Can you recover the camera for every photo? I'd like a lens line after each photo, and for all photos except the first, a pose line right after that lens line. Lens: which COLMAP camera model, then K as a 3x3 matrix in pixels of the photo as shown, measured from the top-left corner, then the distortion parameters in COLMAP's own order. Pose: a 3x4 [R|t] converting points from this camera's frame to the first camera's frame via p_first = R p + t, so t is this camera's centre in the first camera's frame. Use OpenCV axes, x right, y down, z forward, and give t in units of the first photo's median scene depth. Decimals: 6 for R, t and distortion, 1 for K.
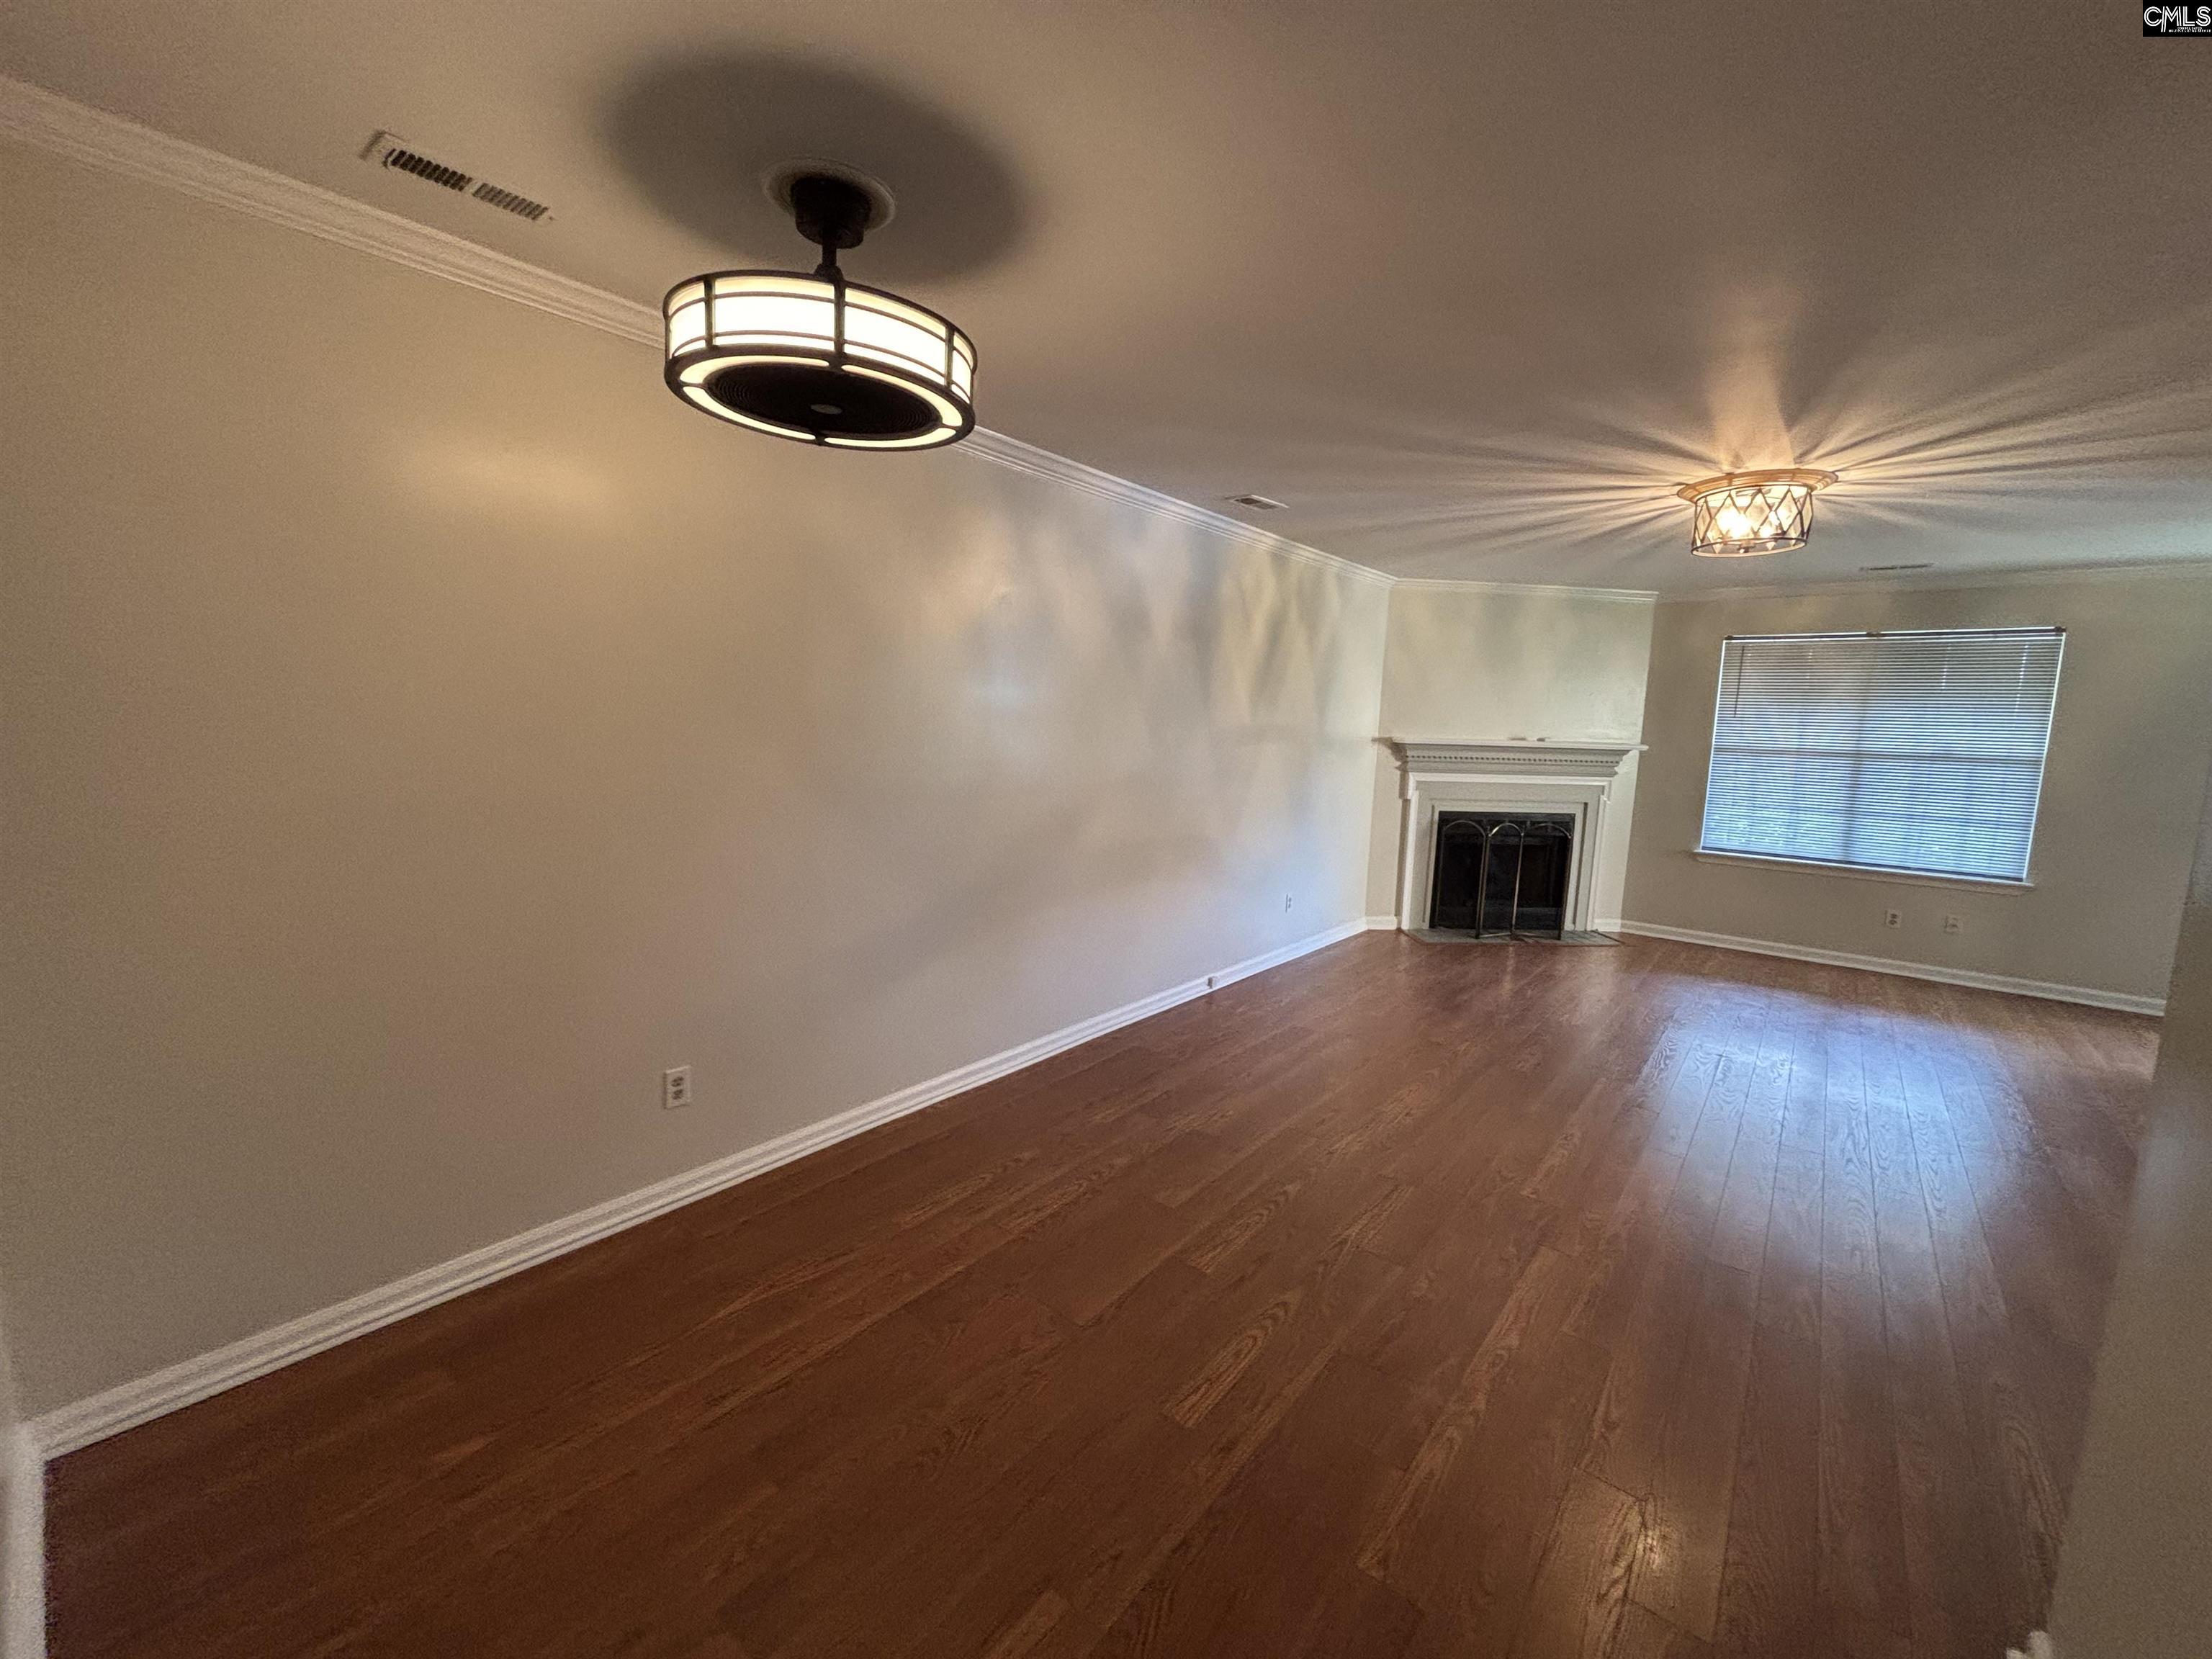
lens RADIAL K [[876.9, 0, 1117.2], [0, 876.9, 828.8], [0, 0, 1]] dist [-0.006683, 0.001272]
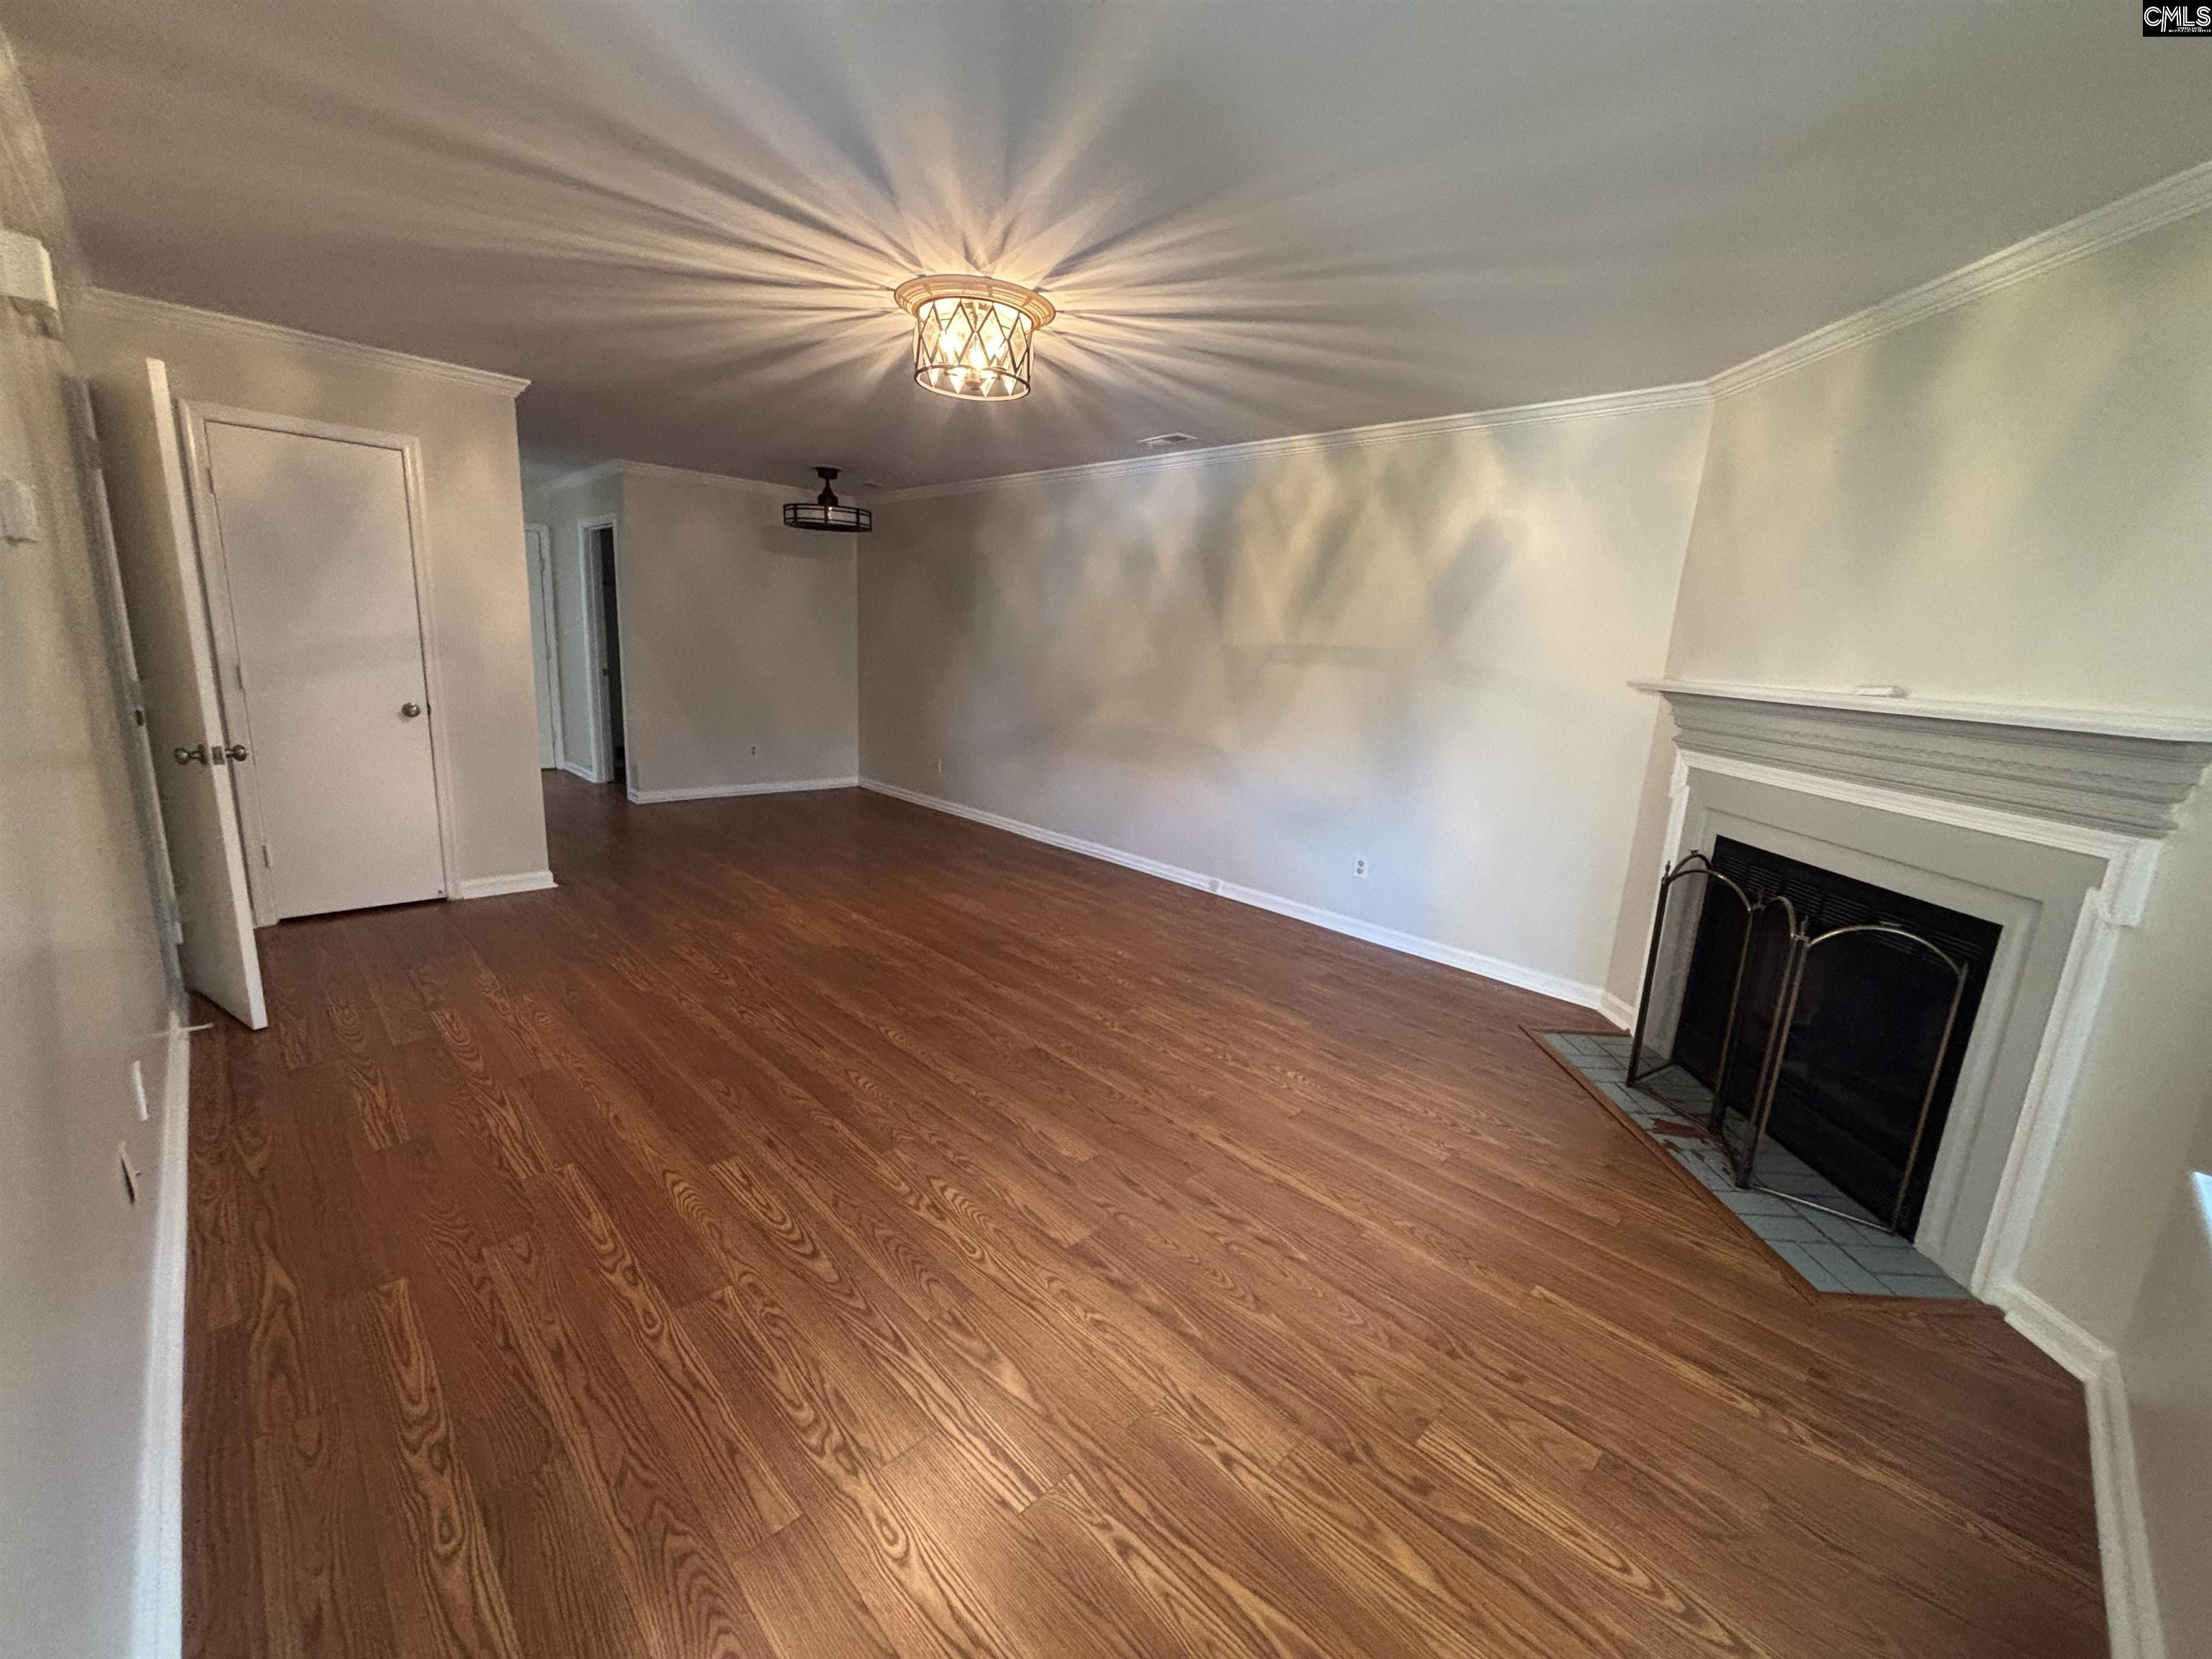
lens RADIAL K [[876.9, 0, 1085.5], [0, 876.9, 821.6], [0, 0, 1]] dist [-0.006683, 0.001272]
pose [[-0.105208, 0.167107, -0.980309, 1.122370], [-0.187287, 0.964811, 0.184565, -0.065390], [0.976655, 0.203017, -0.070209, 0.874714]]
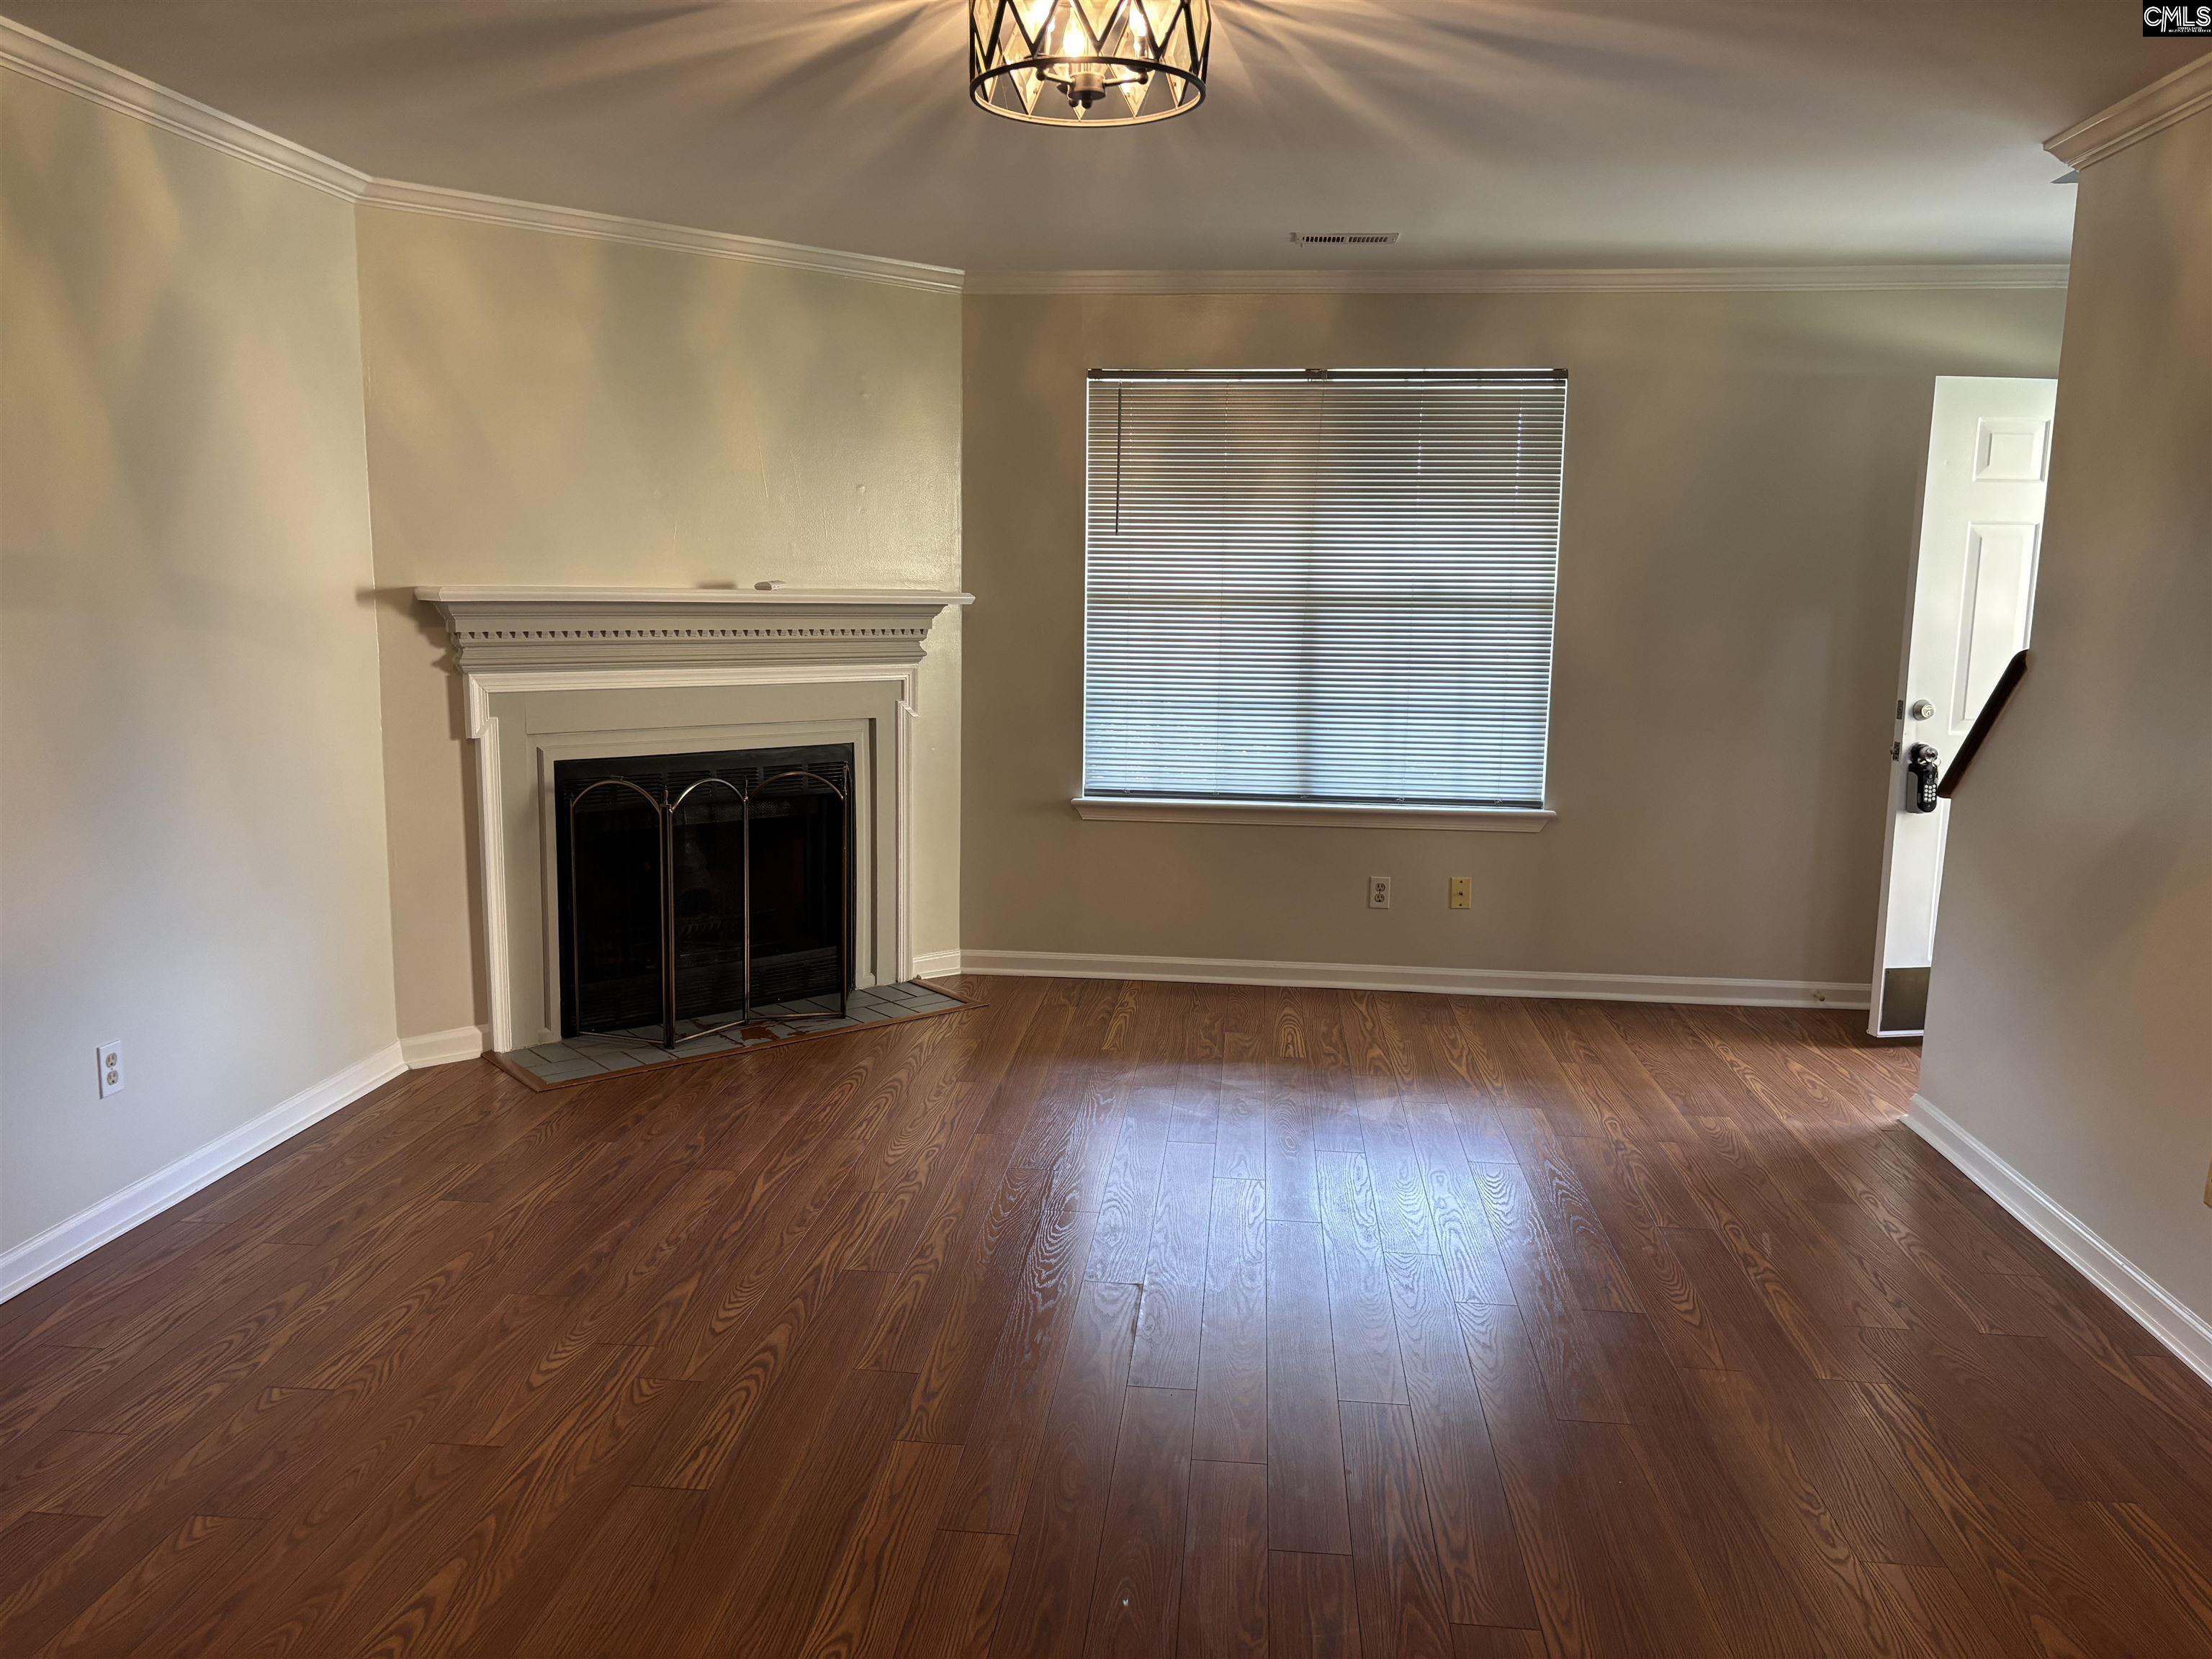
lens RADIAL K [[1614.5, 0, 1100.9], [0, 1614.5, 828.6], [0, 0, 1]] dist [0.029816, -0.023091]
pose [[0.830860, -0.106414, 0.546212, 0.199159], [0.082351, 0.994251, 0.068435, -0.025580], [-0.550354, -0.011879, 0.834847, 0.260414]]
